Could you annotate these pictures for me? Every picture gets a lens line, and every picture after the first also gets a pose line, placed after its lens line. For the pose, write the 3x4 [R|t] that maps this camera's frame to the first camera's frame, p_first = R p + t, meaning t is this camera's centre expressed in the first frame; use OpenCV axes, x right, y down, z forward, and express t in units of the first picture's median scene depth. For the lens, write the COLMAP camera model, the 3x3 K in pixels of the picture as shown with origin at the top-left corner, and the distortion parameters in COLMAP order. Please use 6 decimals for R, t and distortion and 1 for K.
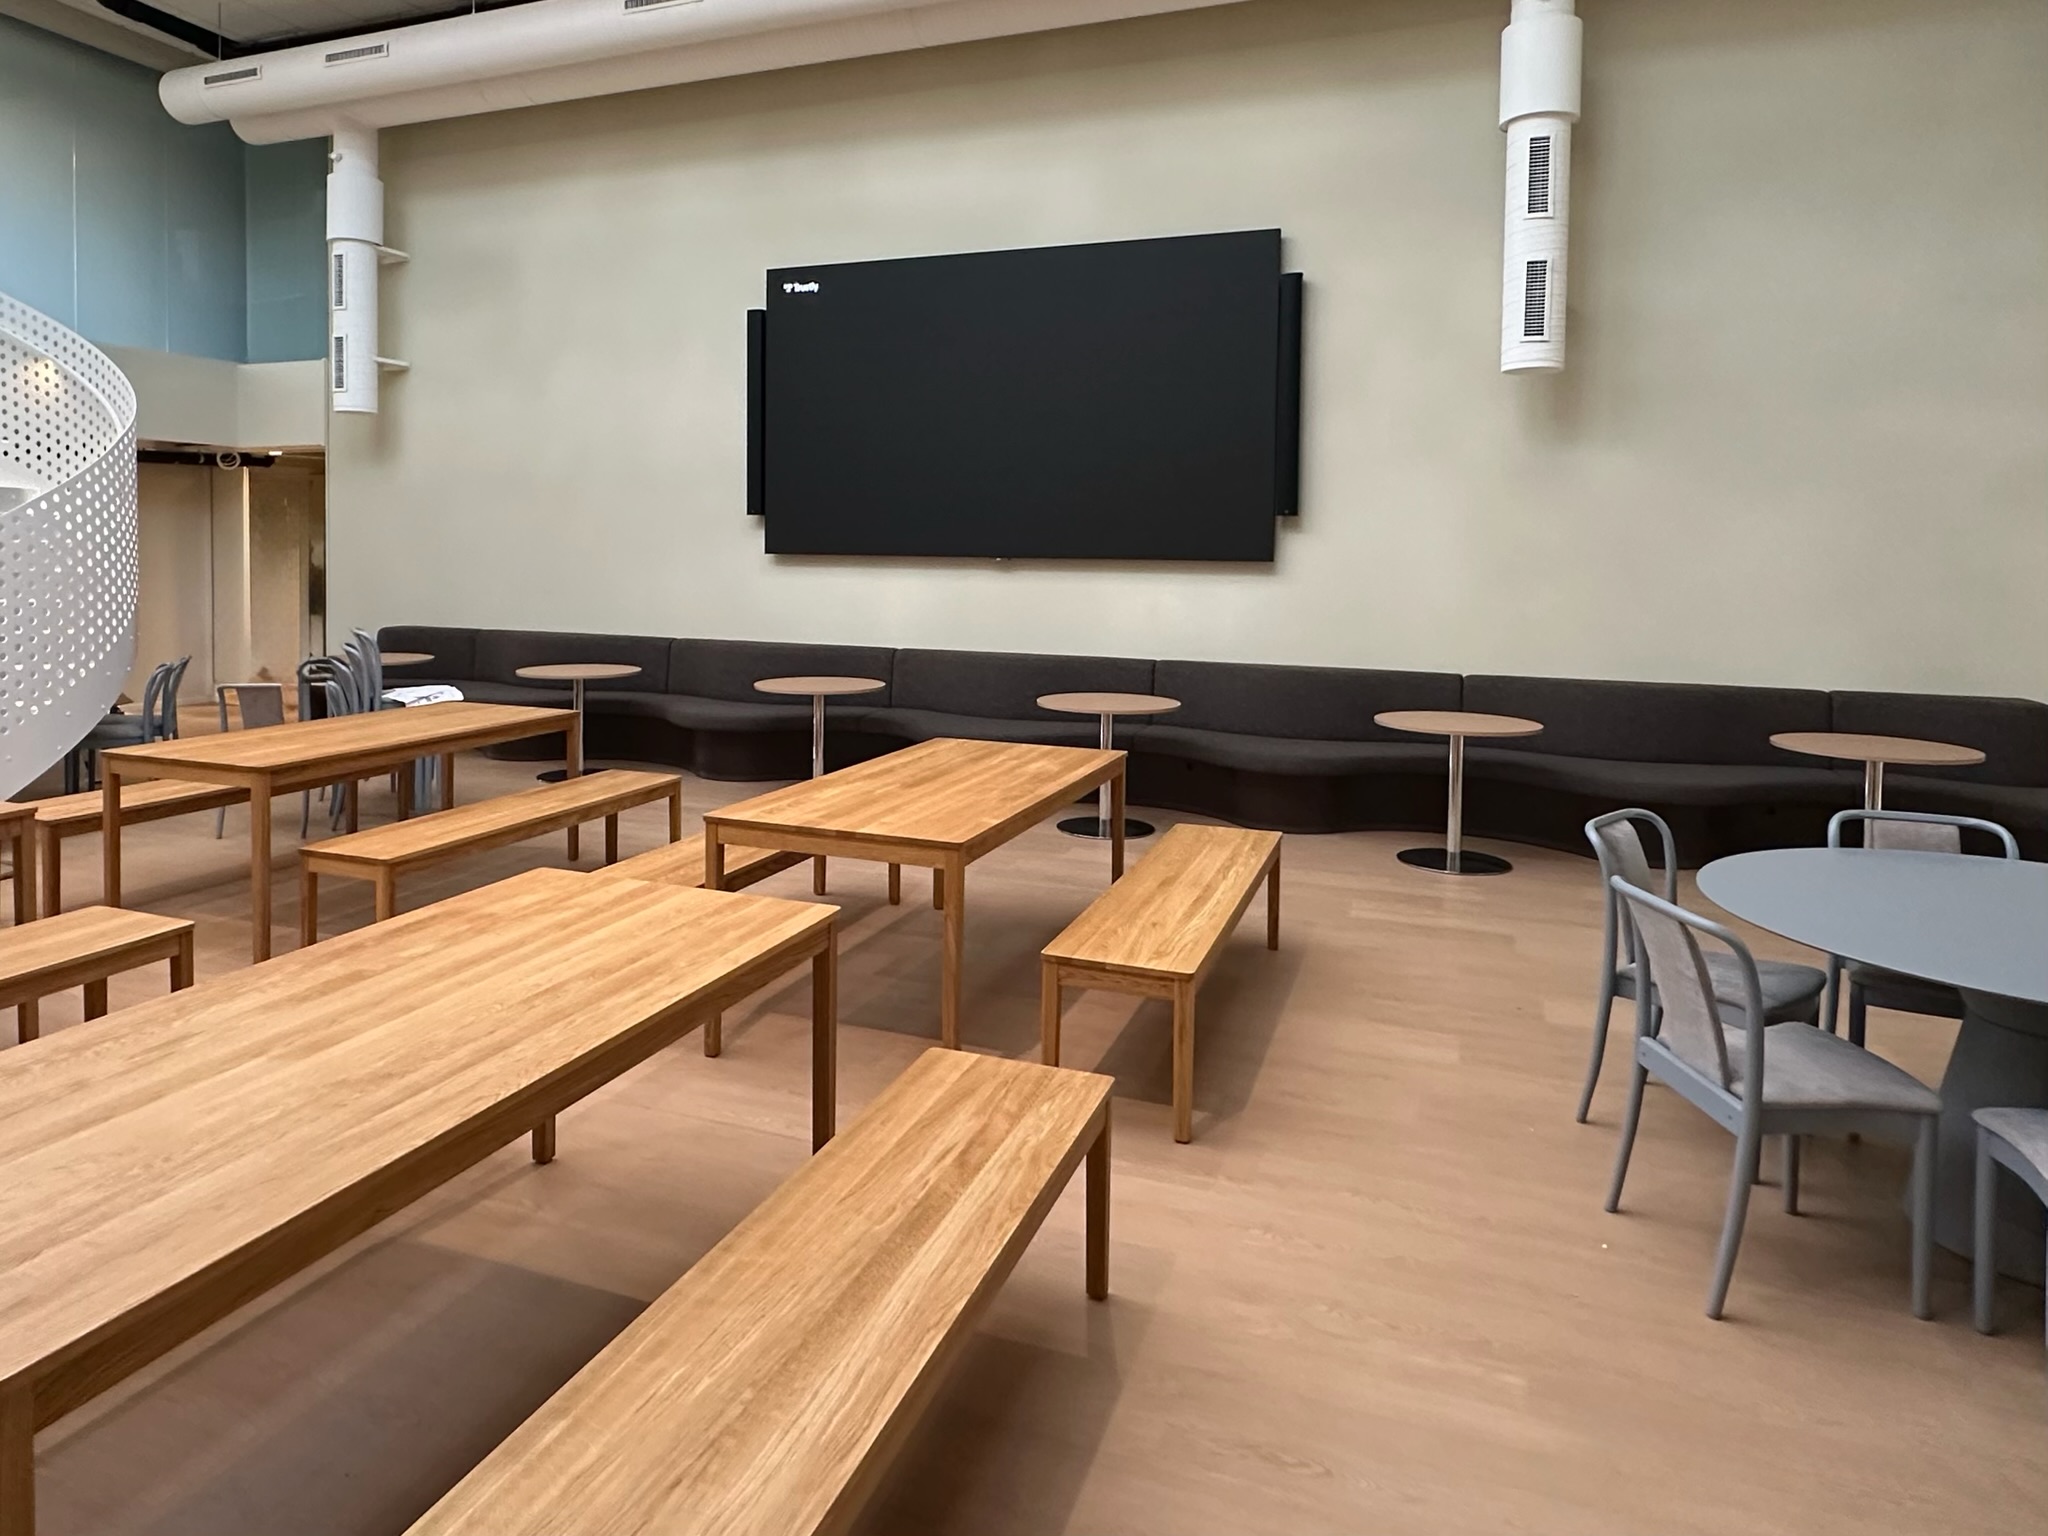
lens RADIAL K [[1146.4, 0, 1024.0], [0, 1146.4, 768.0], [0, 0, 1]] dist [-0.017897, 0.002227]
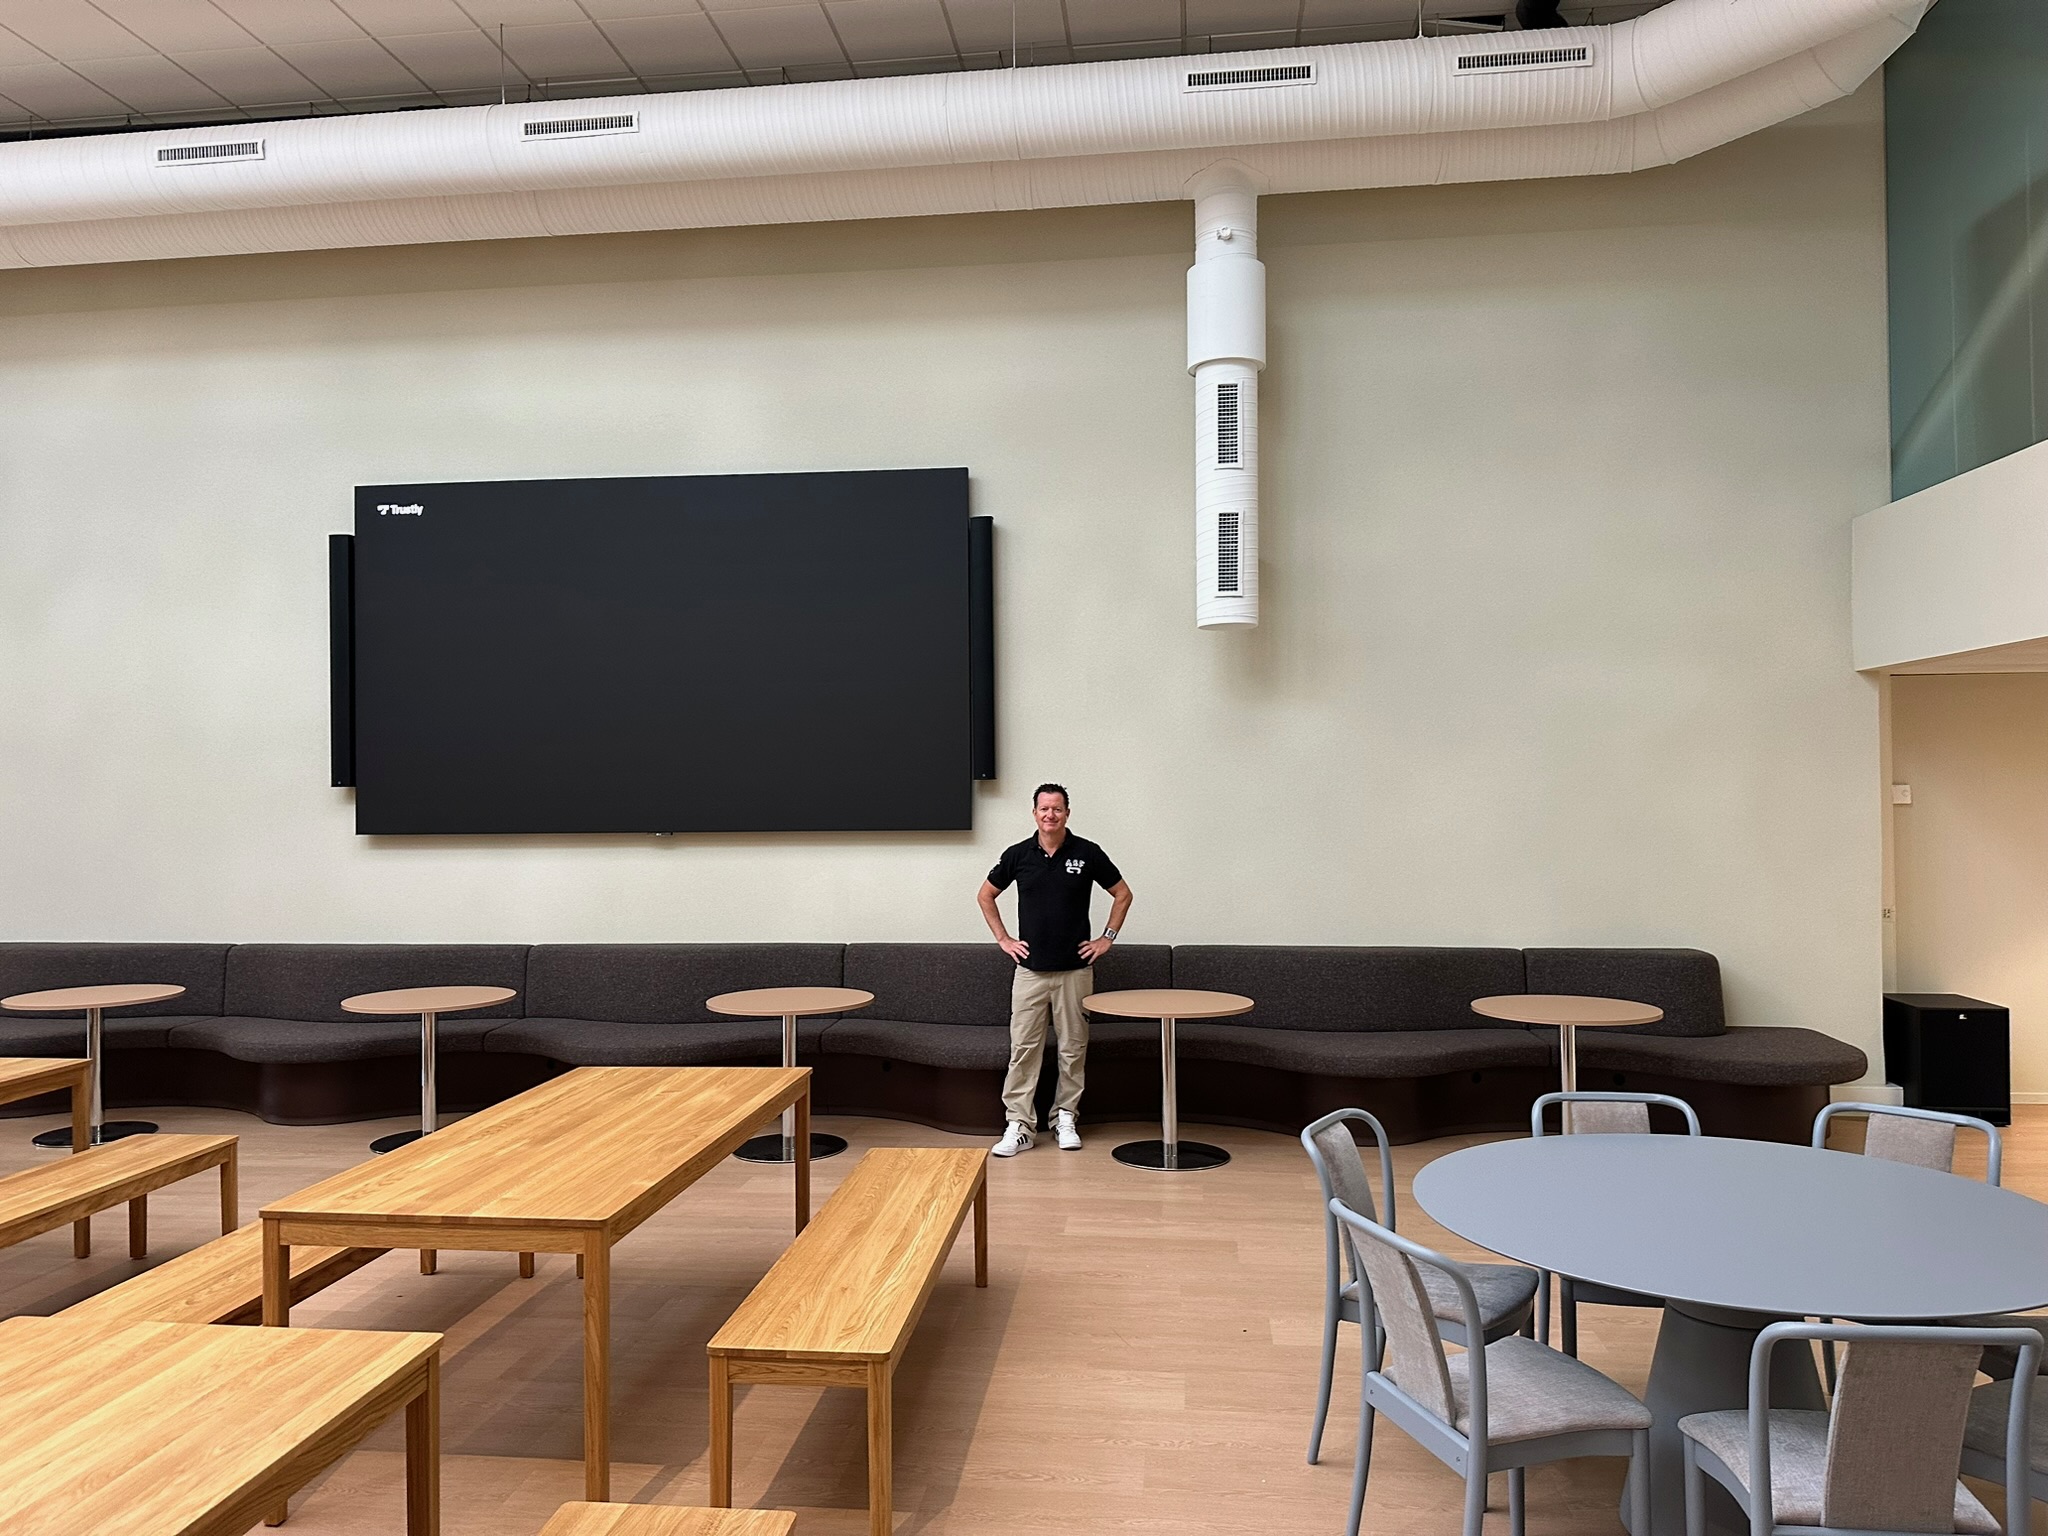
lens RADIAL K [[1171.6, 0, 1024.0], [0, 1171.6, 768.0], [0, 0, 1]] dist [0.042249, -0.054625]
pose [[0.973450, -0.024166, 0.227622, 0.051497], [0.035217, 0.998383, -0.044616, -0.203495], [-0.226176, 0.051447, 0.972727, 0.083895]]
